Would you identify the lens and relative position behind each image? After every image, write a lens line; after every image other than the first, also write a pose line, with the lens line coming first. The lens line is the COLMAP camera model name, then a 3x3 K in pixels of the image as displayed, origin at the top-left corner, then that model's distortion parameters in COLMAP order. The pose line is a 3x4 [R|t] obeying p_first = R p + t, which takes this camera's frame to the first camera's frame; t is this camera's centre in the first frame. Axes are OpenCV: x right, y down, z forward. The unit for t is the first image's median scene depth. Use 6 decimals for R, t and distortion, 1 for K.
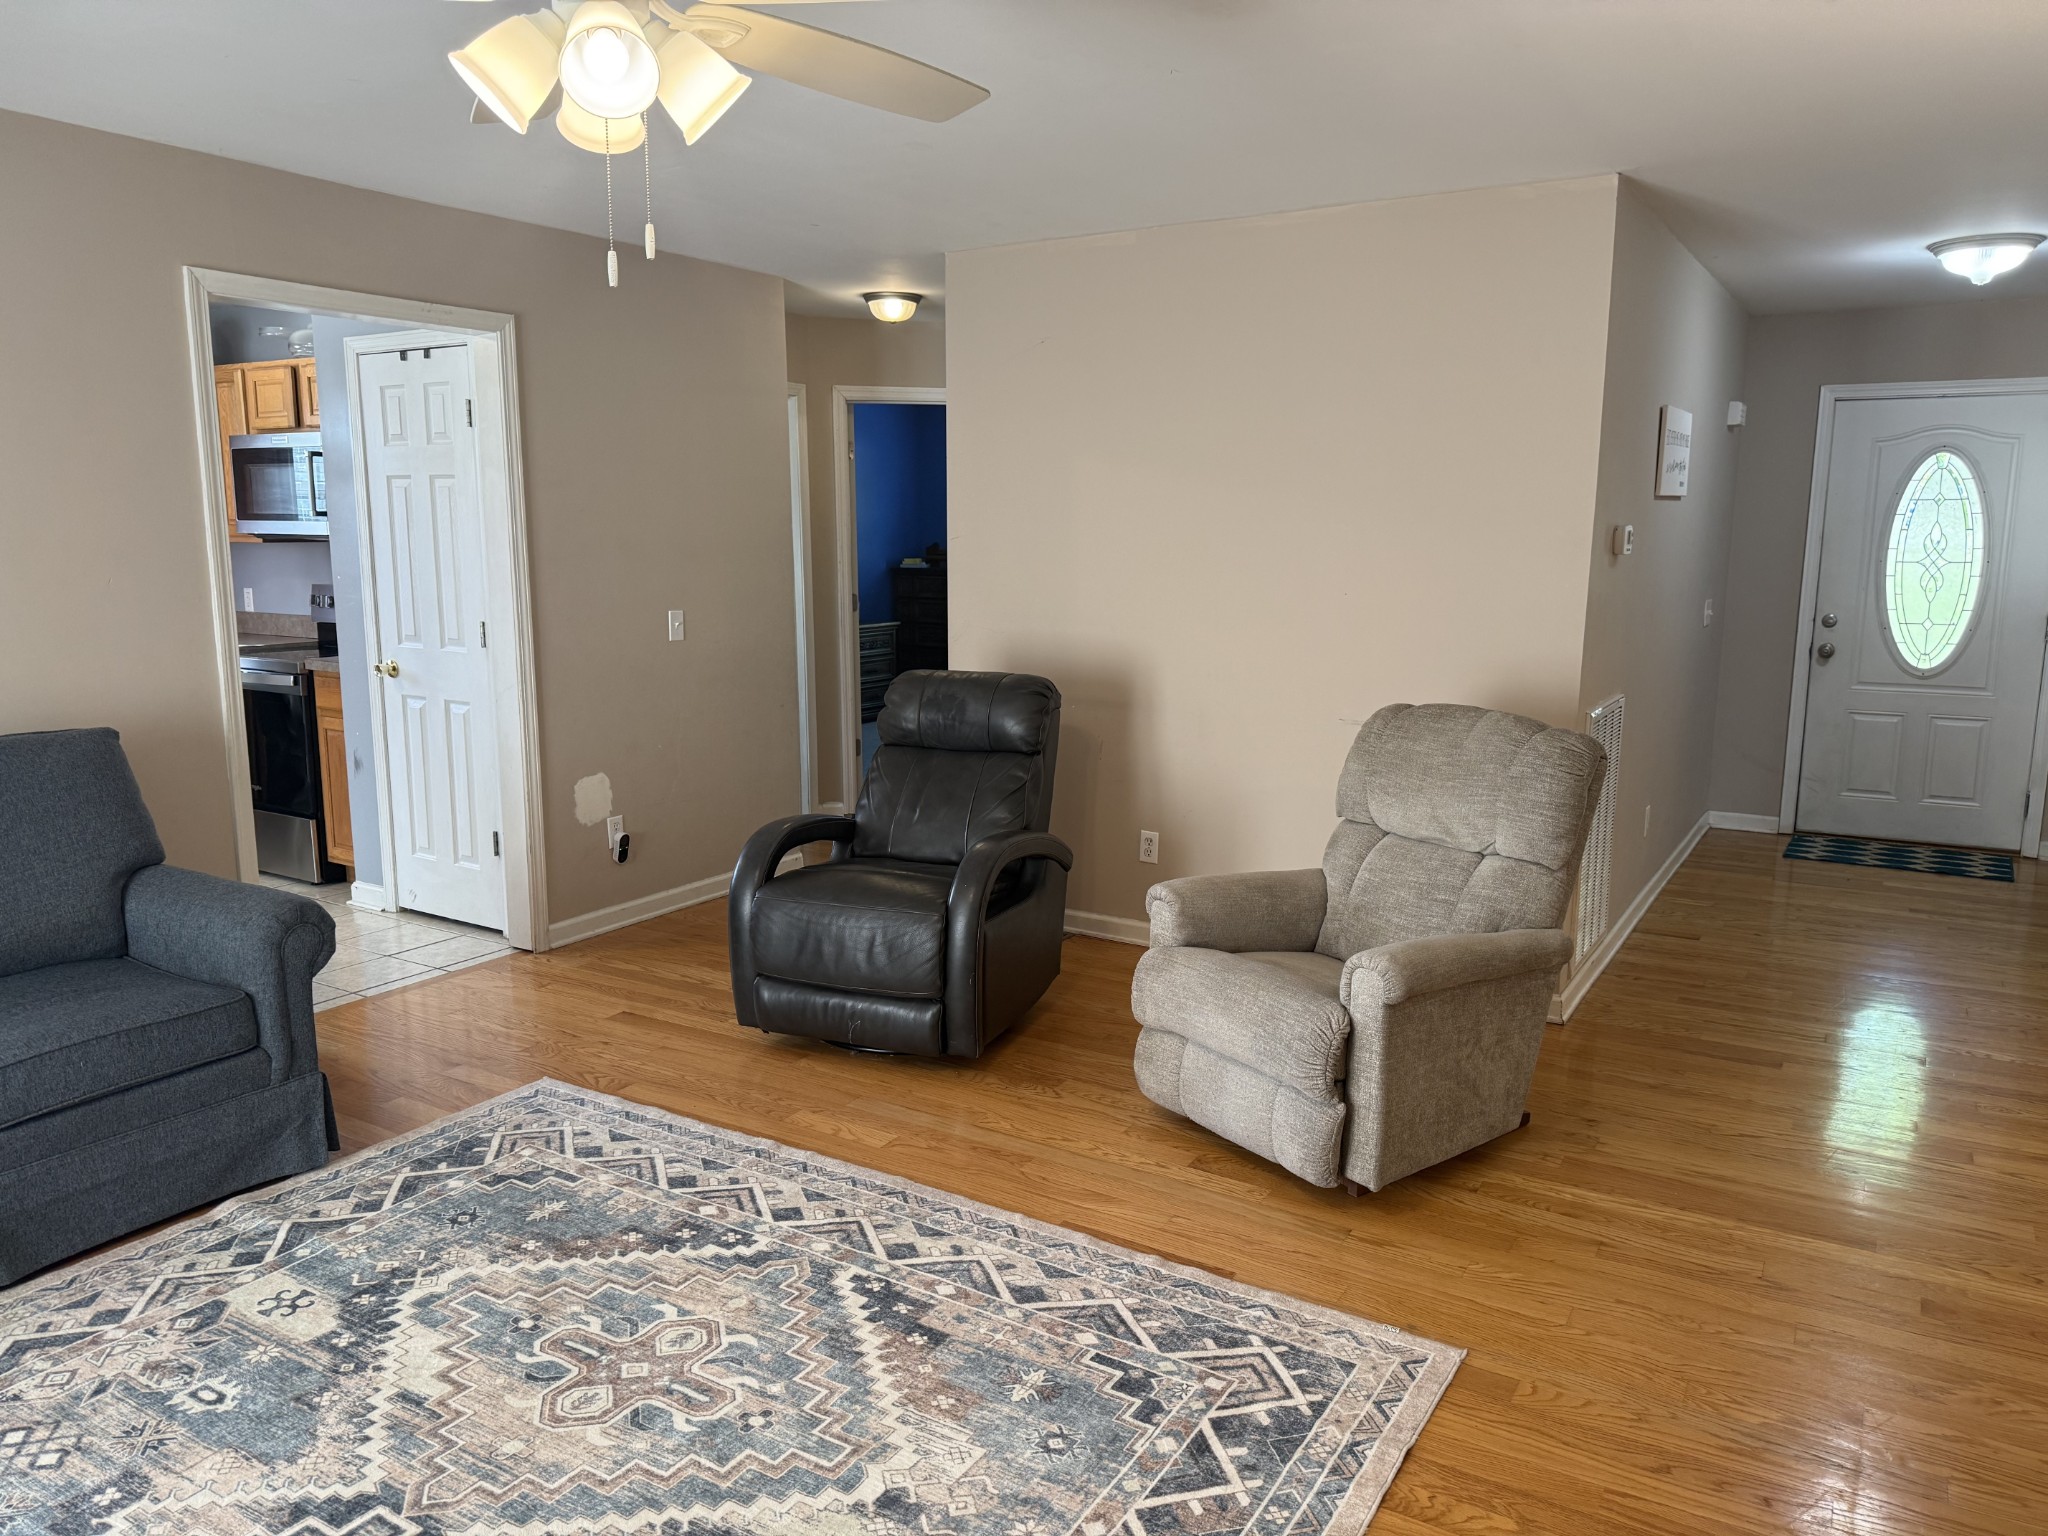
lens RADIAL K [[1535.8, 0, 1024.0], [0, 1535.8, 768.0], [0, 0, 1]] dist [0.010544, -0.011320]
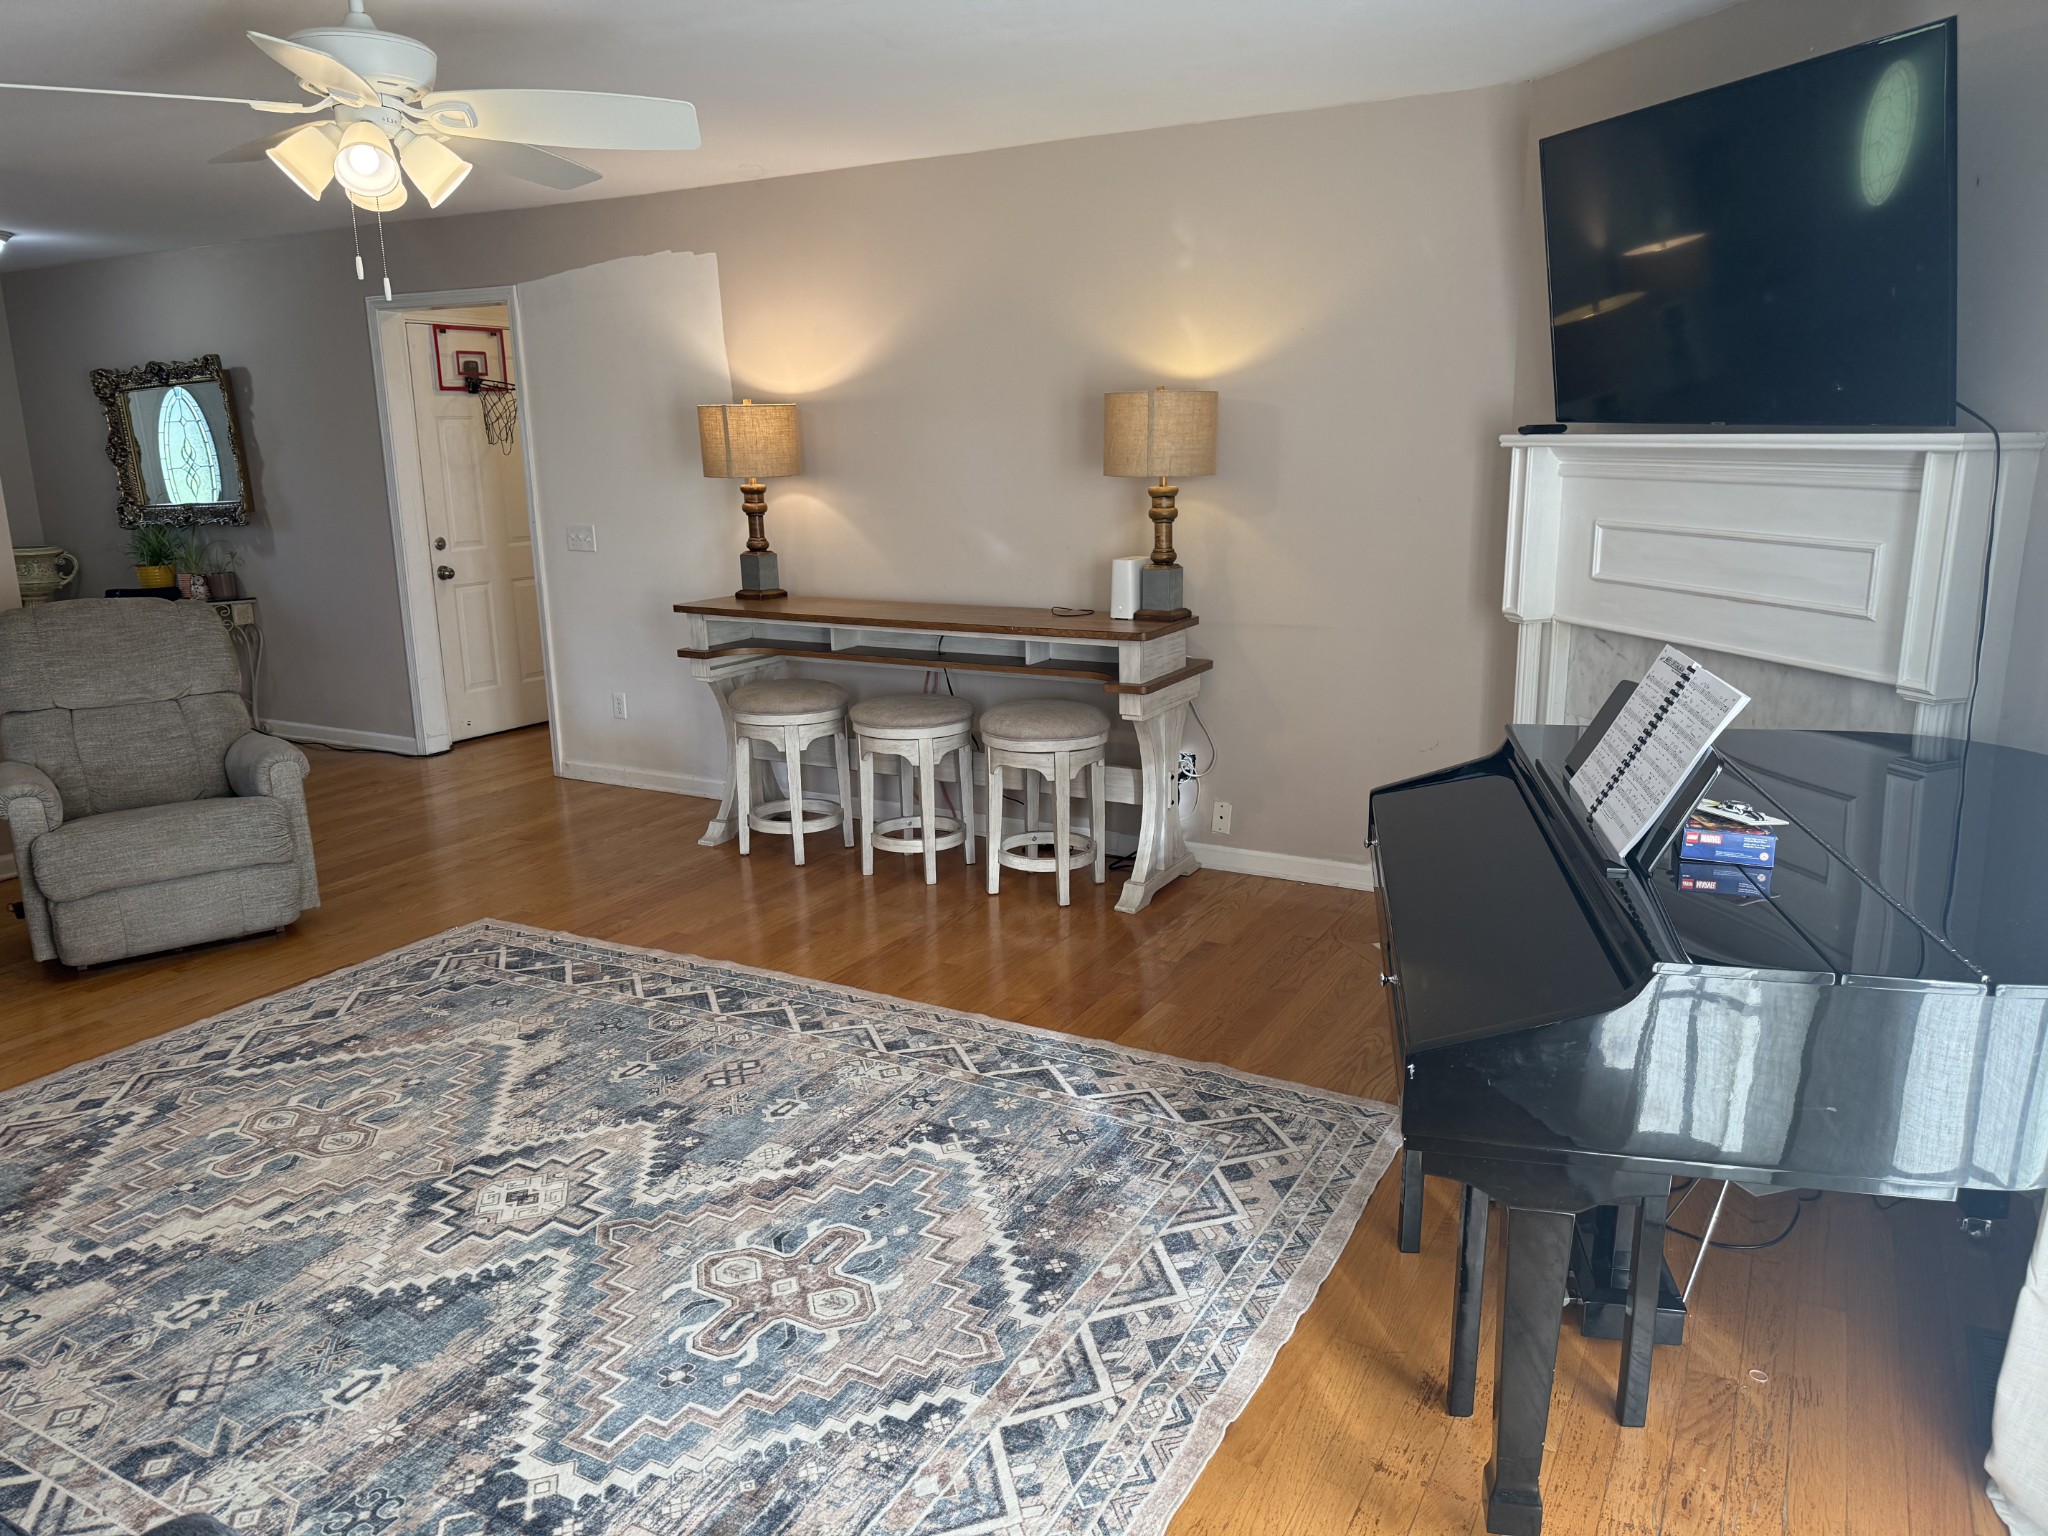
lens RADIAL K [[1416.4, 0, 1024.0], [0, 1416.4, 768.0], [0, 0, 1]] dist [0.004791, -0.005117]
pose [[-0.044662, -0.234006, 0.971209, -1.312212], [0.193539, 0.951734, 0.238214, -0.067288], [-0.980076, 0.198606, 0.002782, 0.325742]]
